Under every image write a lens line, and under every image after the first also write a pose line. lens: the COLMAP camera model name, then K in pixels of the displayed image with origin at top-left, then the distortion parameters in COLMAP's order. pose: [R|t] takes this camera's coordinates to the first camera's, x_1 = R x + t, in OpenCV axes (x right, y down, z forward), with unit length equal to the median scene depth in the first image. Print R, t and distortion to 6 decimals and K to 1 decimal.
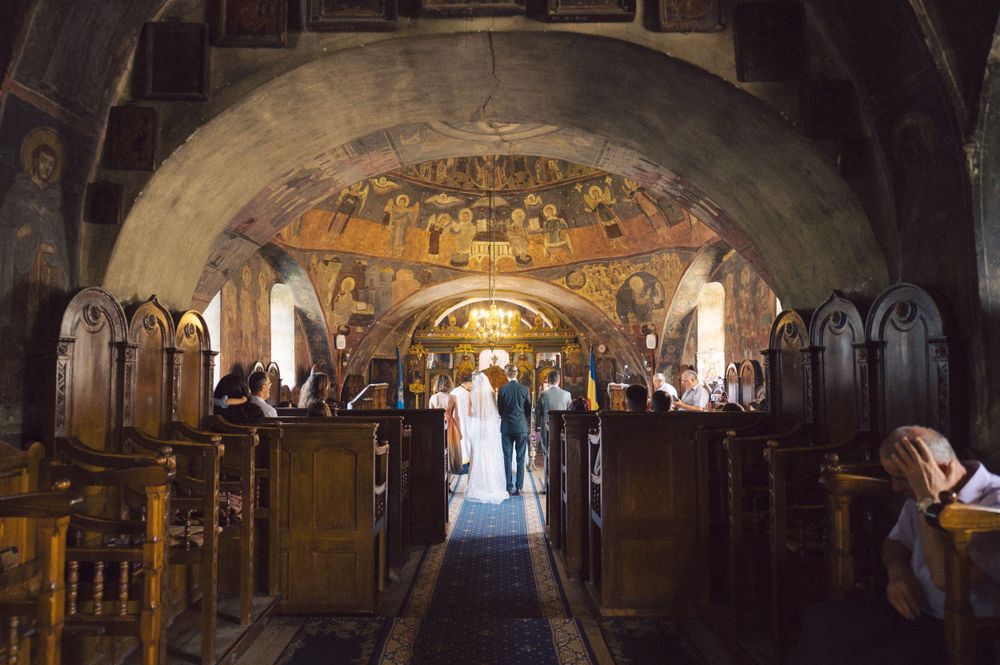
lens RADIAL K [[585.4, 0, 500.0], [0, 585.4, 332.5], [0, 0, 1]] dist [0.001455, 0.000501]
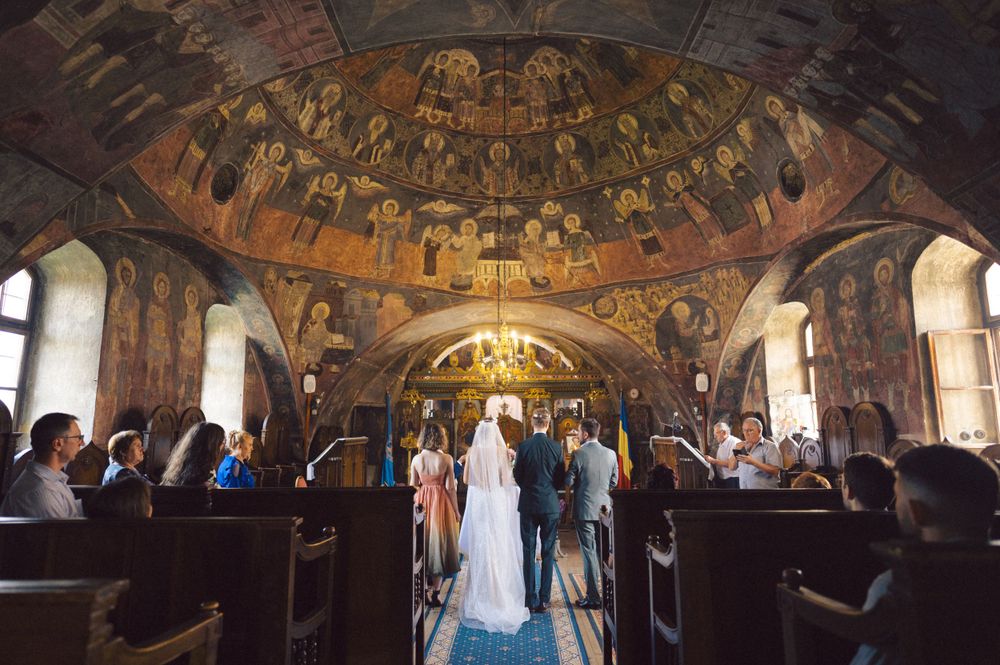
lens RADIAL K [[573.7, 0, 507.3], [0, 573.7, 323.9], [0, 0, 1]] dist [0.001983, 0.001816]
pose [[0.999994, -0.002960, -0.001615, -0.004375], [0.002772, 0.994339, -0.106218, 0.018503], [0.001920, 0.106213, 0.994342, 0.221868]]
